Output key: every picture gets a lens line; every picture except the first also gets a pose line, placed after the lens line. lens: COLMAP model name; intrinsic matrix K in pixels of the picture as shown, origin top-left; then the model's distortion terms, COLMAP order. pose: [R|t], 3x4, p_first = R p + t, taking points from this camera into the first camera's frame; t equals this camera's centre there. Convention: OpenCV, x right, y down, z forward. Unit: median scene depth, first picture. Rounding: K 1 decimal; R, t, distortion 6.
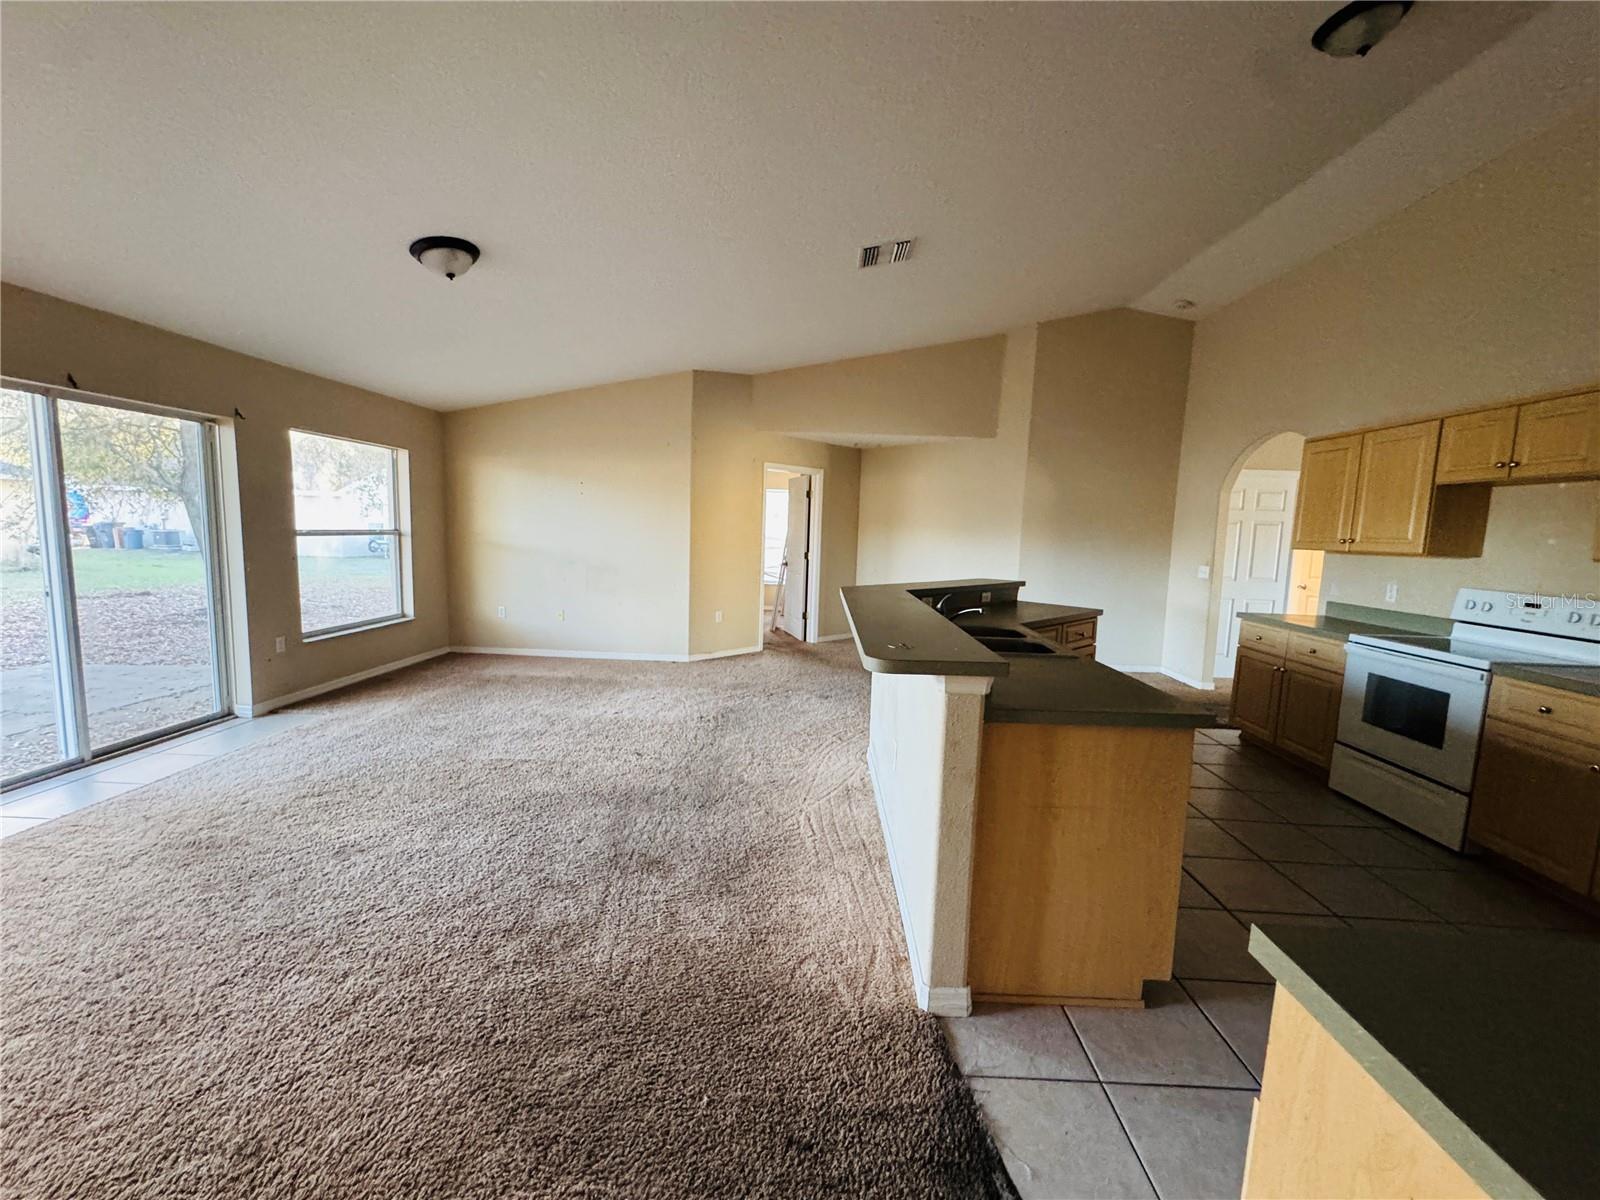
lens RADIAL K [[642.2, 0, 800.0], [0, 642.2, 600.0], [0, 0, 1]] dist [-0.000622, -0.000431]
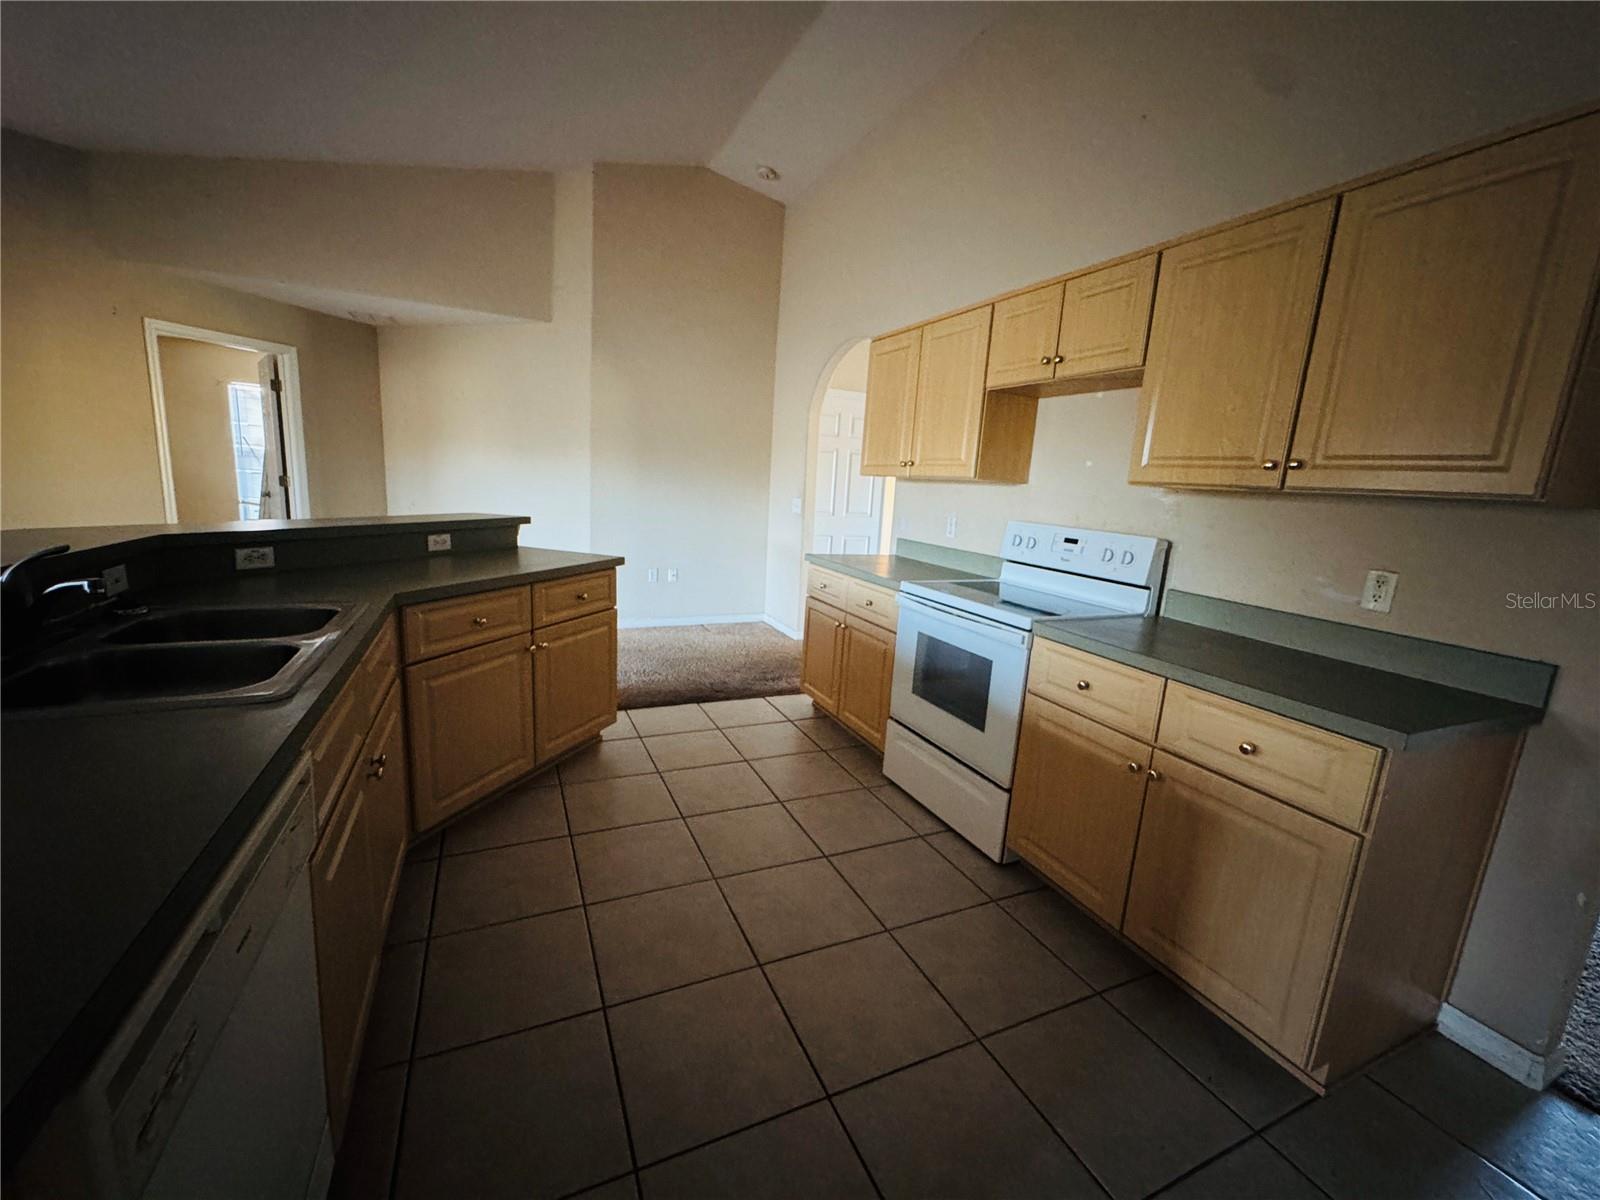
lens RADIAL K [[642.2, 0, 800.0], [0, 642.2, 600.0], [0, 0, 1]] dist [-0.000622, -0.000431]
pose [[0.892432, -0.062419, 0.446843, 0.395001], [0.020006, 0.994885, 0.099018, -0.004039], [-0.450738, -0.079427, 0.889116, 0.359989]]
